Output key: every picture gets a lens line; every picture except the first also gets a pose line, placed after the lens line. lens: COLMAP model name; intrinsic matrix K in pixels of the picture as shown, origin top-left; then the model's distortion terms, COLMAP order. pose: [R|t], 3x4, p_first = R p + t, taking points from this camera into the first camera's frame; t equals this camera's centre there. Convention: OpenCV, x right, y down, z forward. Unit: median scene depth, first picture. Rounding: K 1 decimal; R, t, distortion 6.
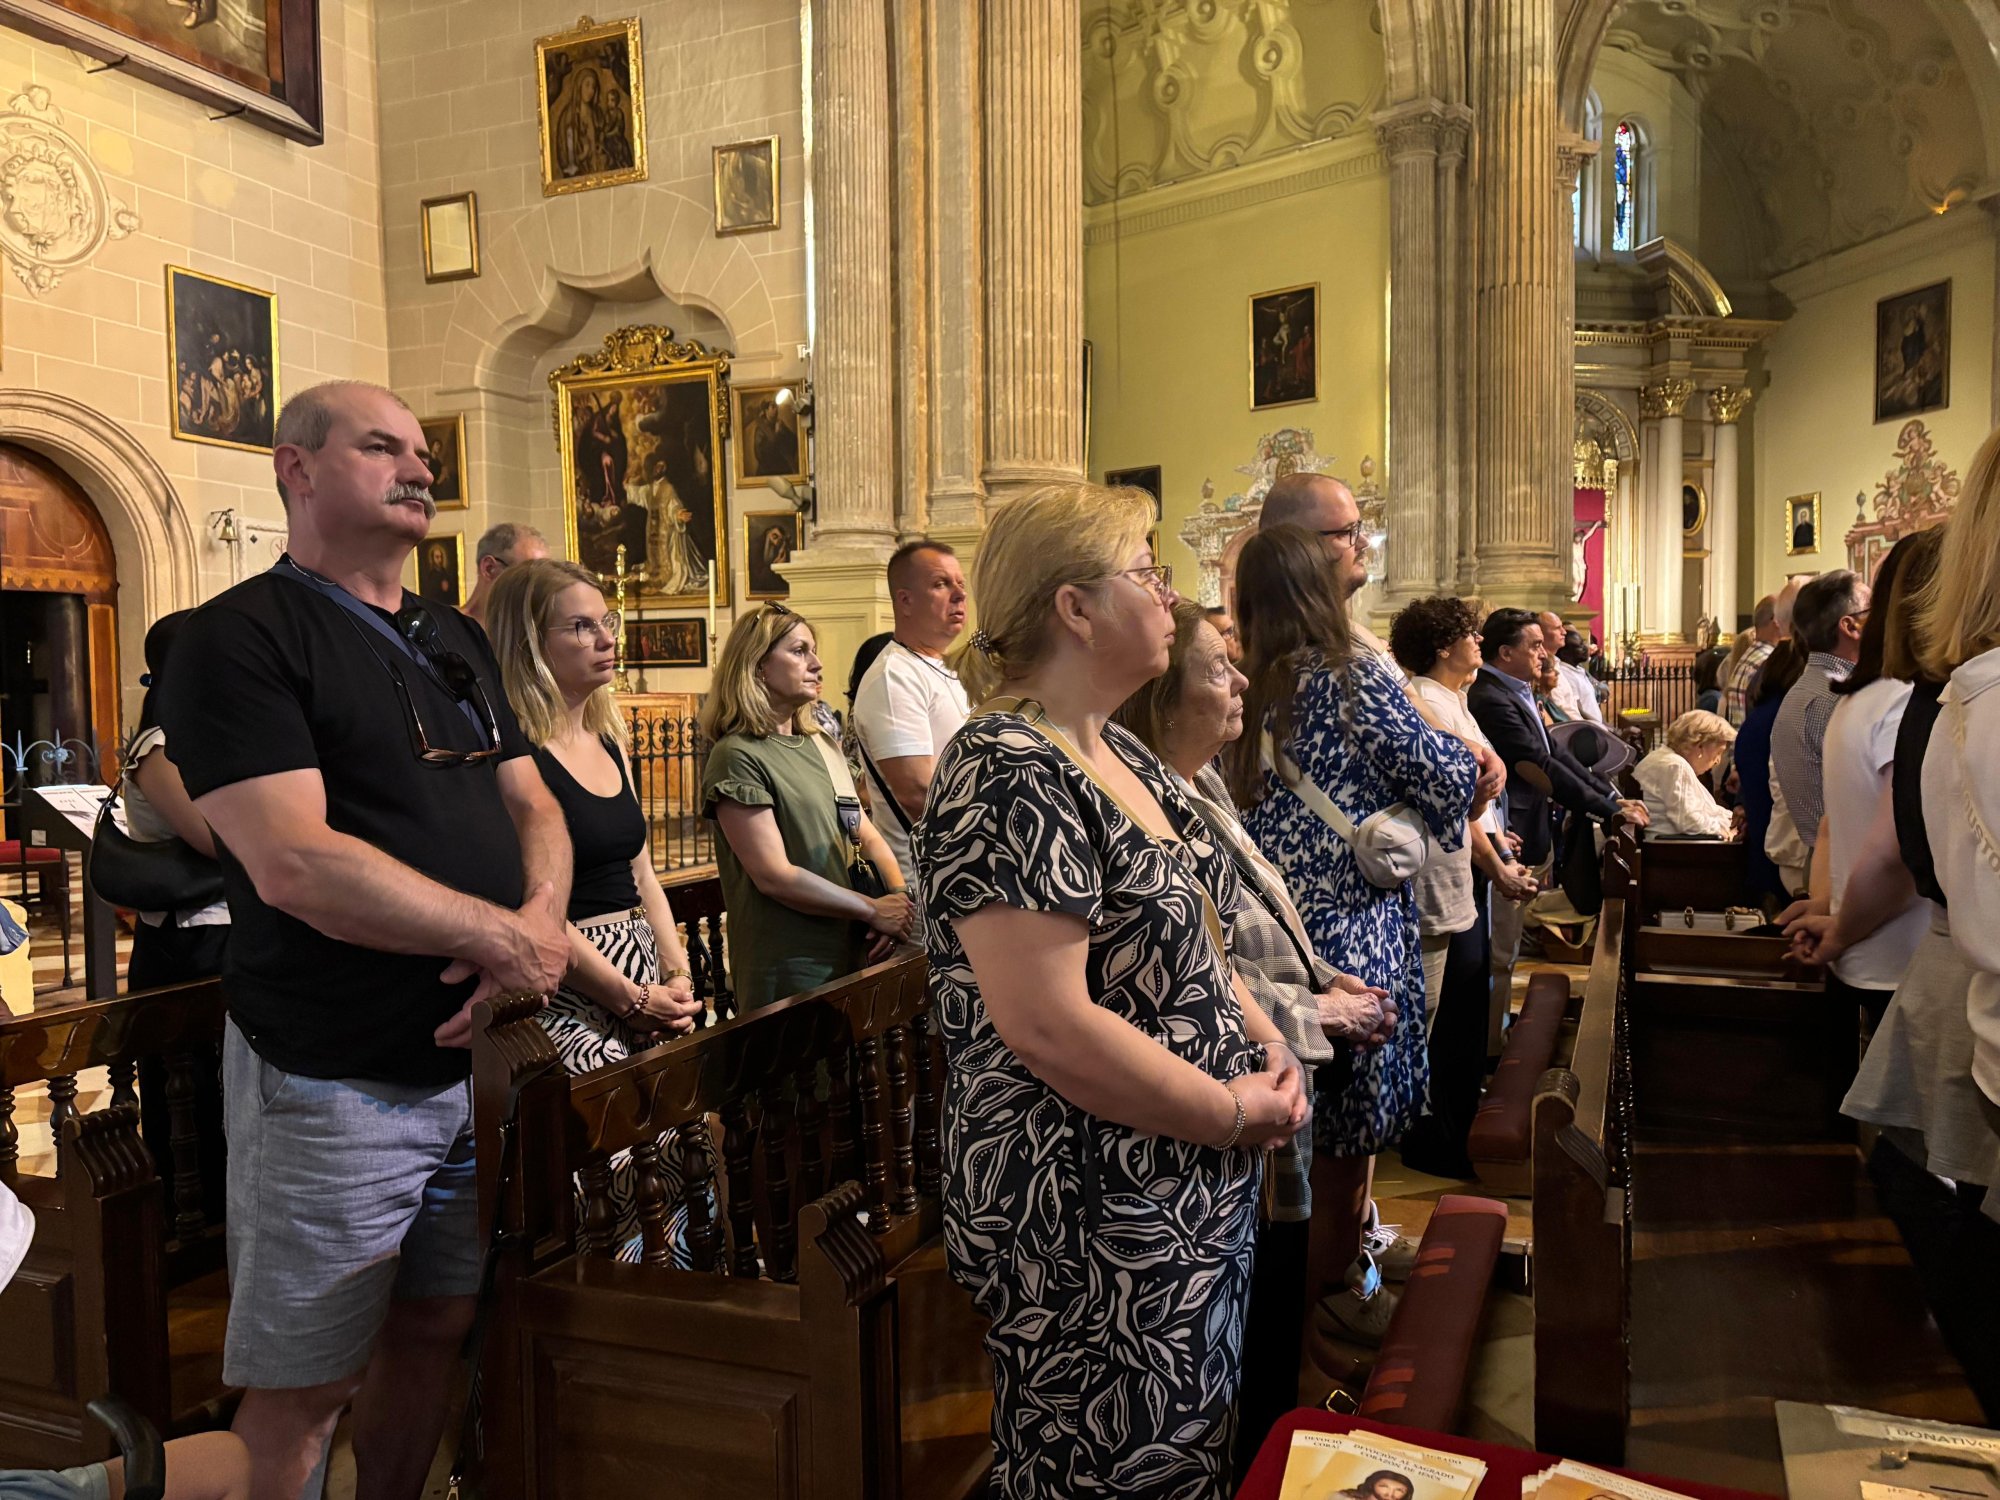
lens RADIAL K [[1509.3, 0, 1016.4], [0, 1509.3, 739.5], [0, 0, 1]] dist [0.063141, -0.069566]
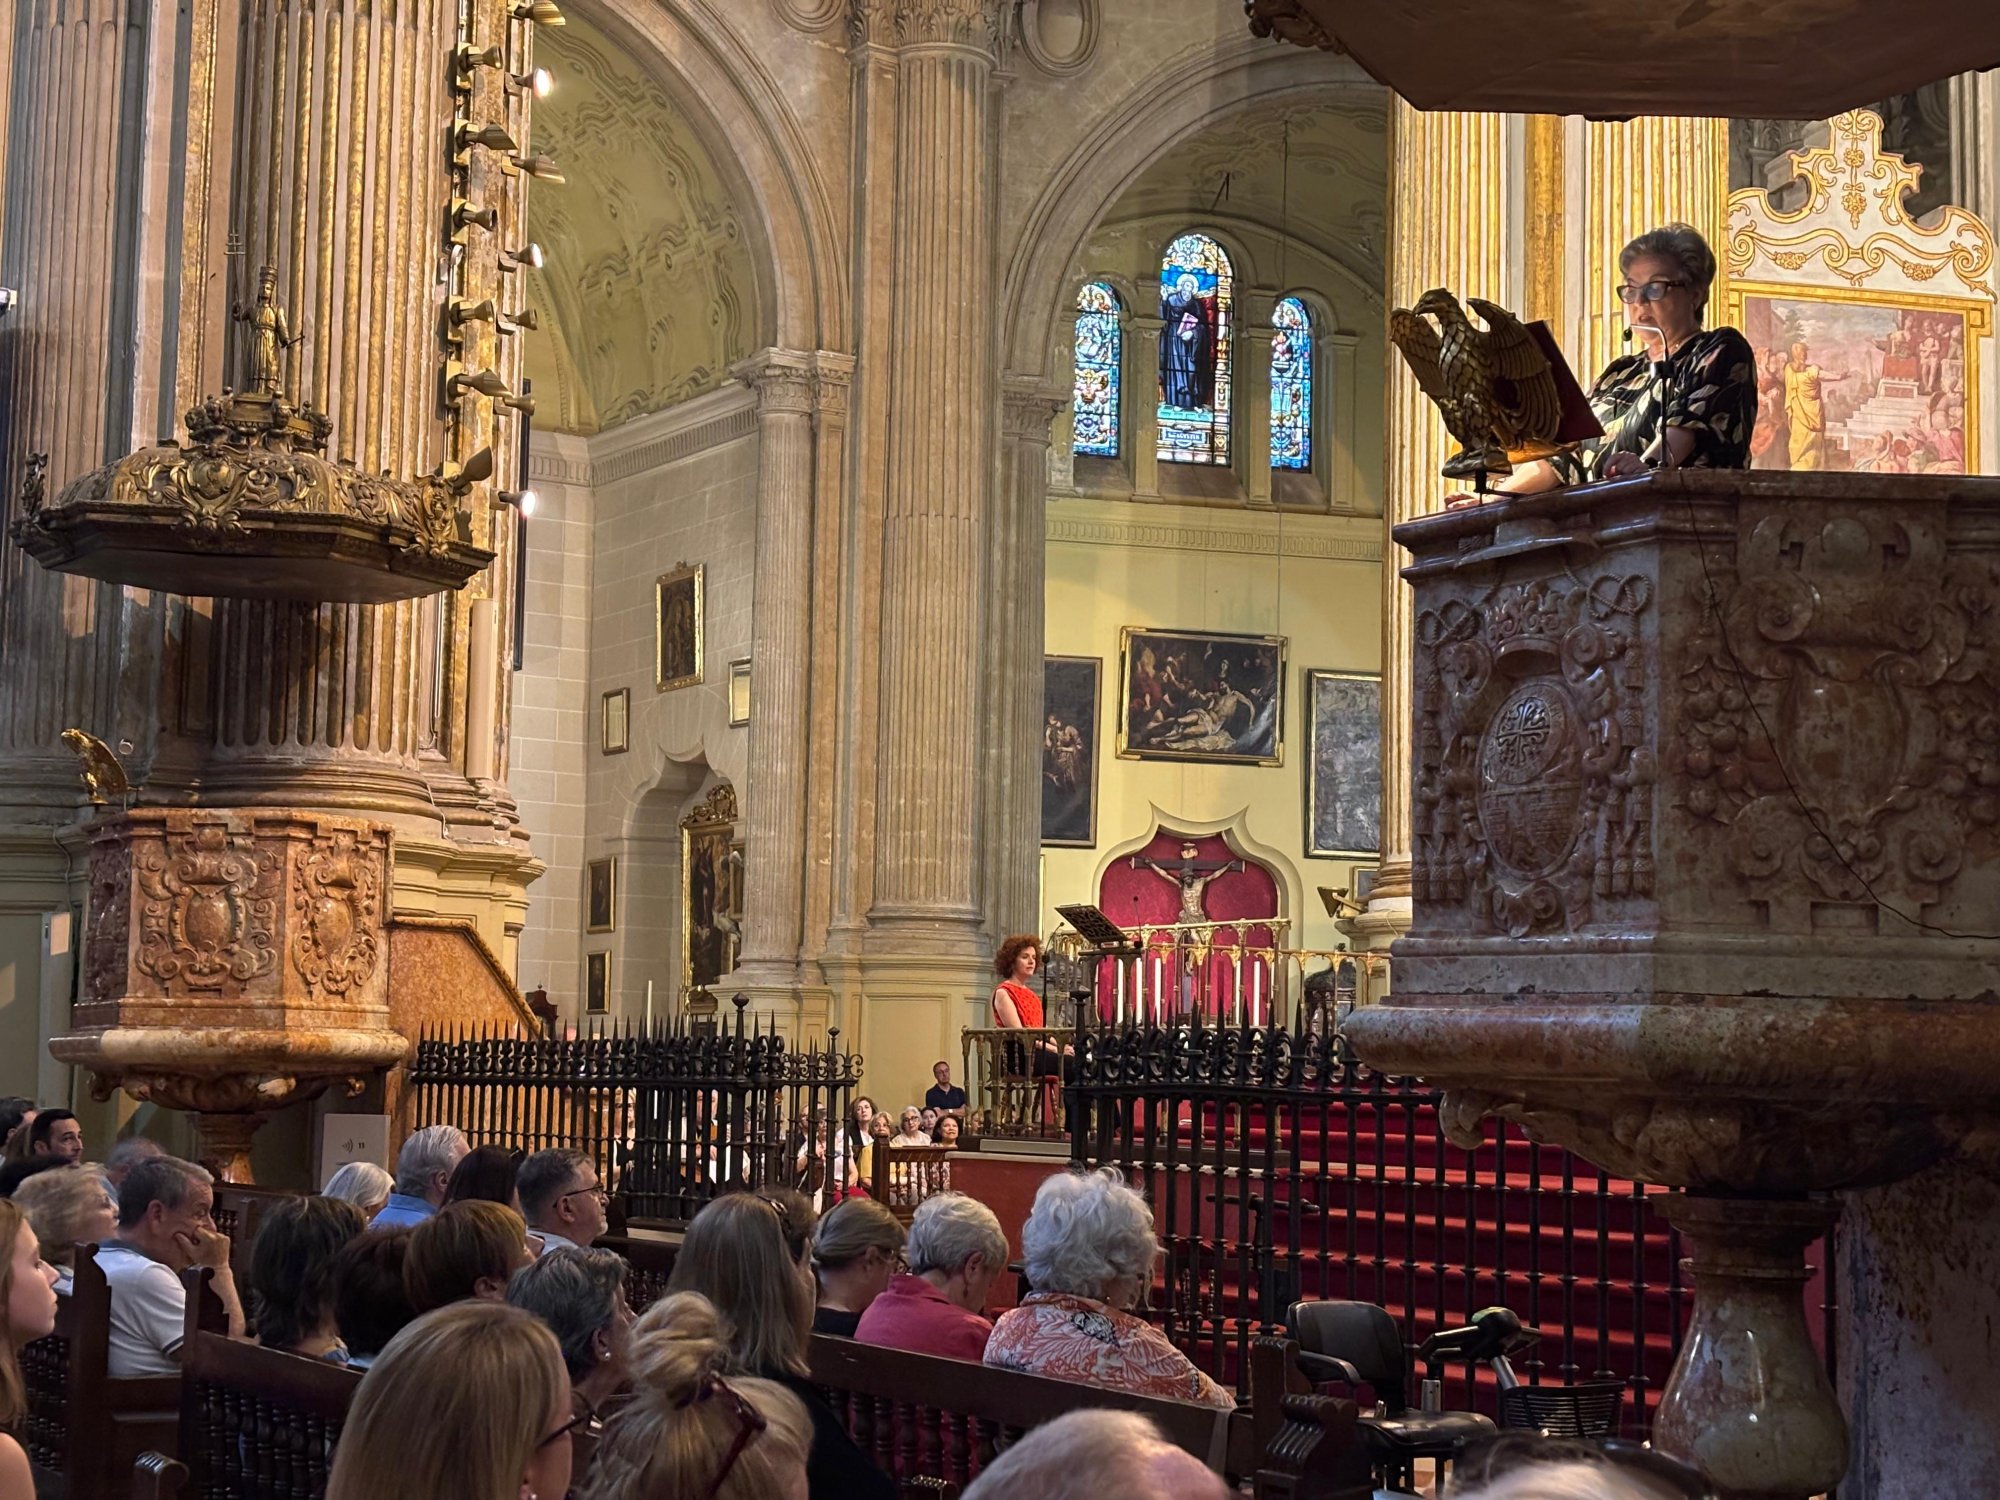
lens RADIAL K [[2988.3, 0, 1007.9], [0, 2988.3, 750.7], [0, 0, 1]] dist [0.258889, -0.961797]
pose [[0.828433, -0.033682, -0.559075, 1.299668], [-0.049342, 0.989920, -0.132754, 0.013004], [0.557911, 0.137564, 0.818420, -0.866396]]
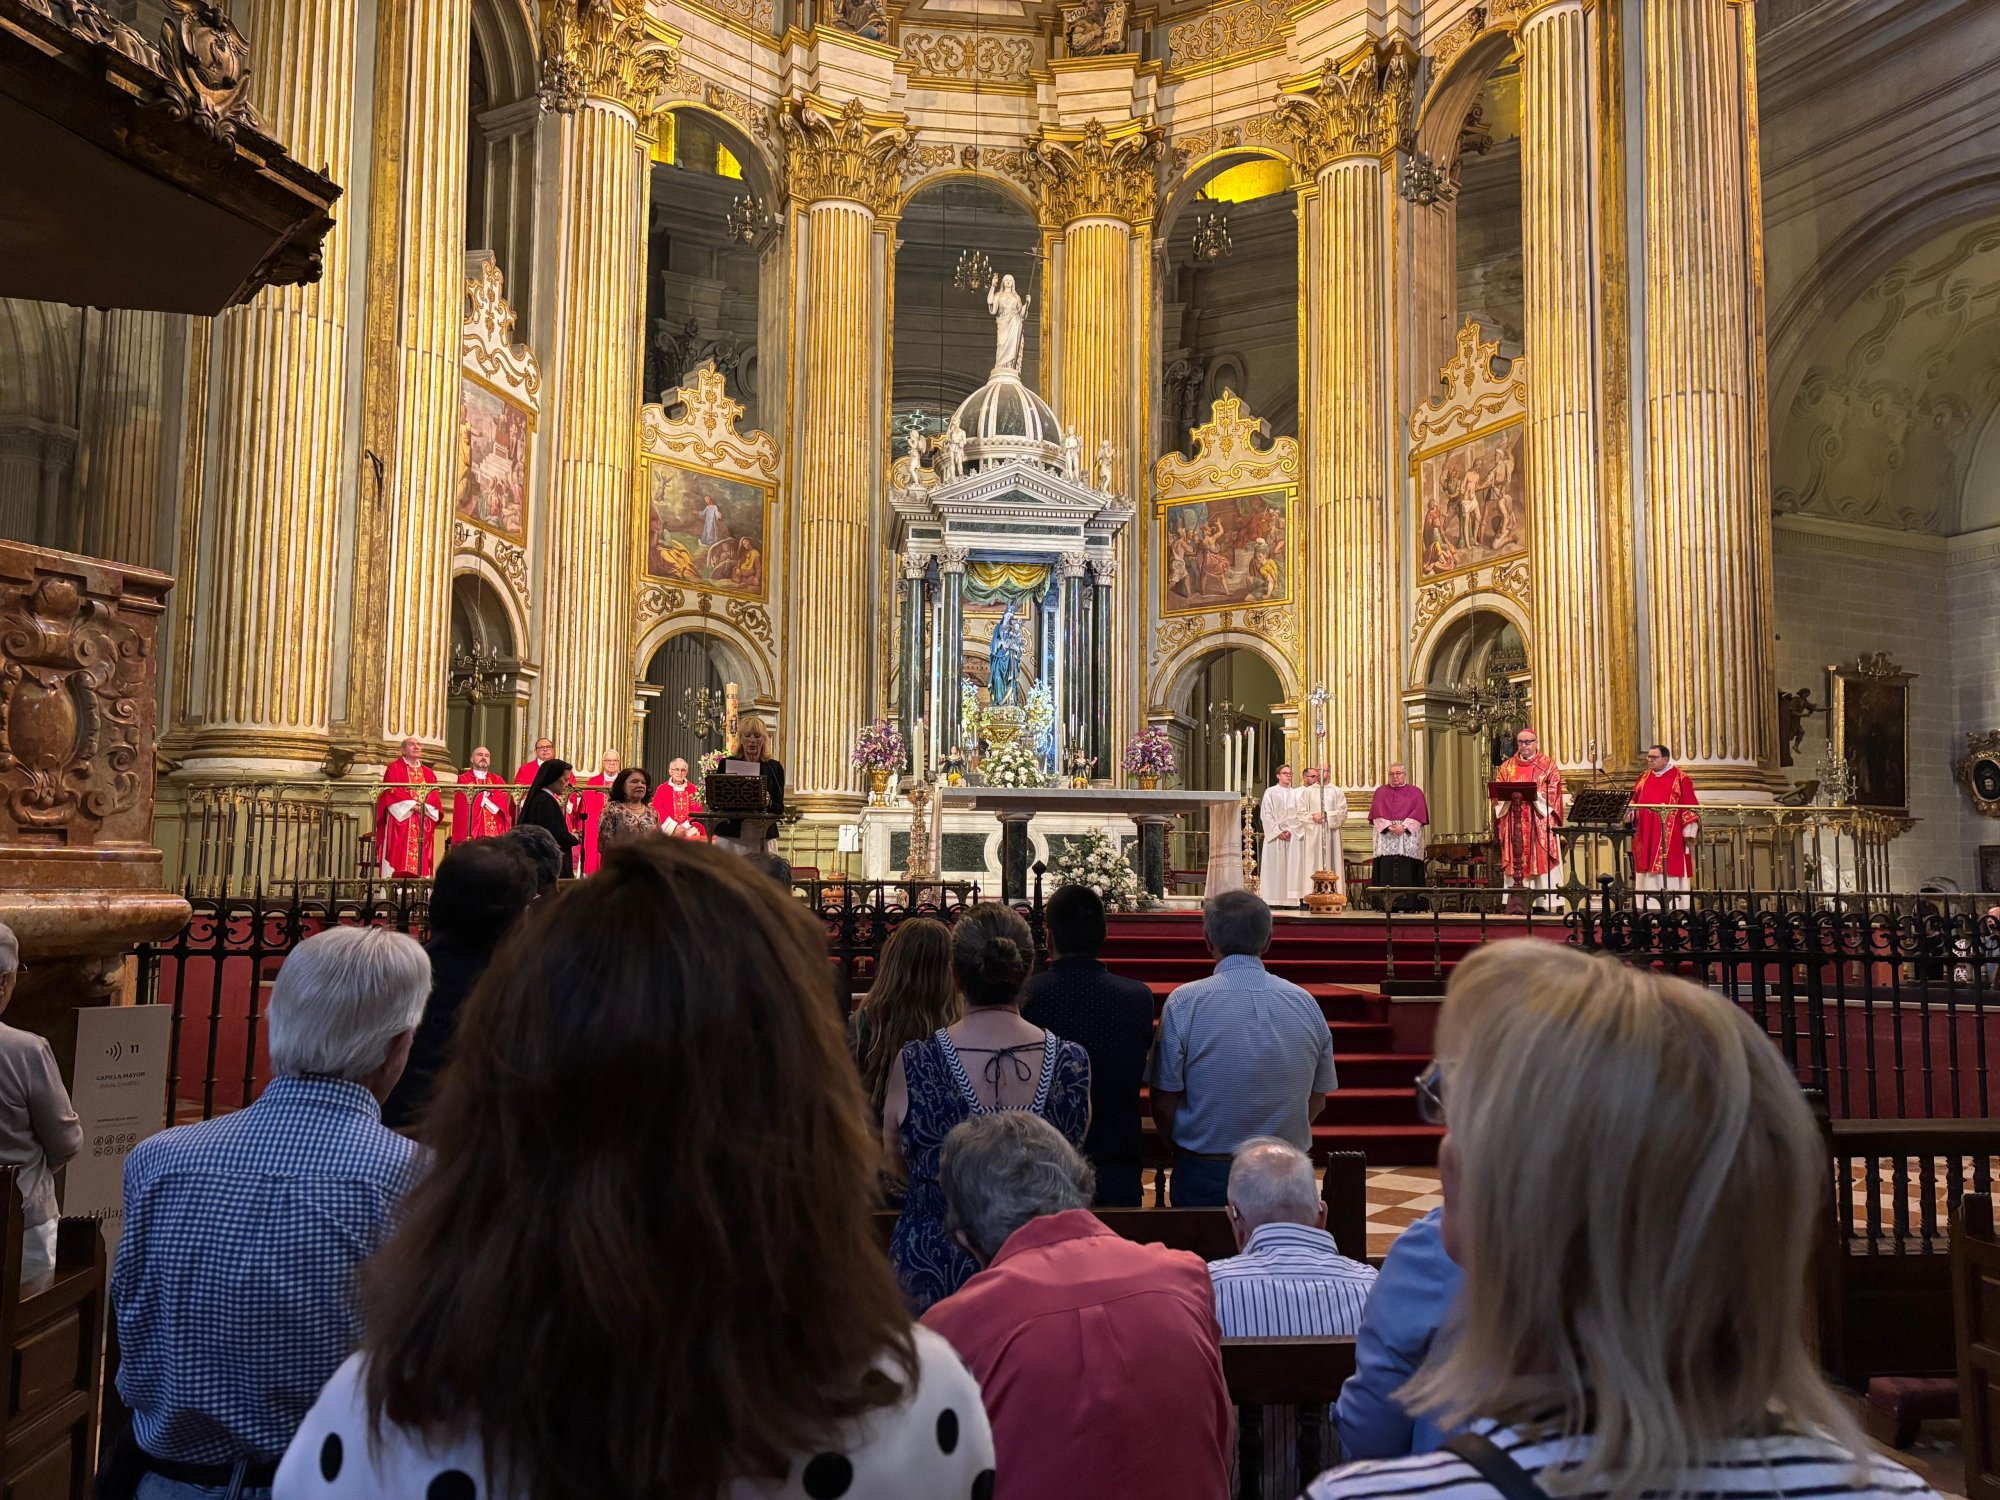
lens RADIAL K [[1506.2, 0, 1008.0], [0, 1506.2, 756.3], [0, 0, 1]] dist [0.066003, -0.051866]
pose [[0.864526, 0.068616, 0.497882, 0.506286], [-0.004373, 0.991626, -0.129068, -0.003397], [-0.502568, 0.109405, 0.857587, -0.557959]]
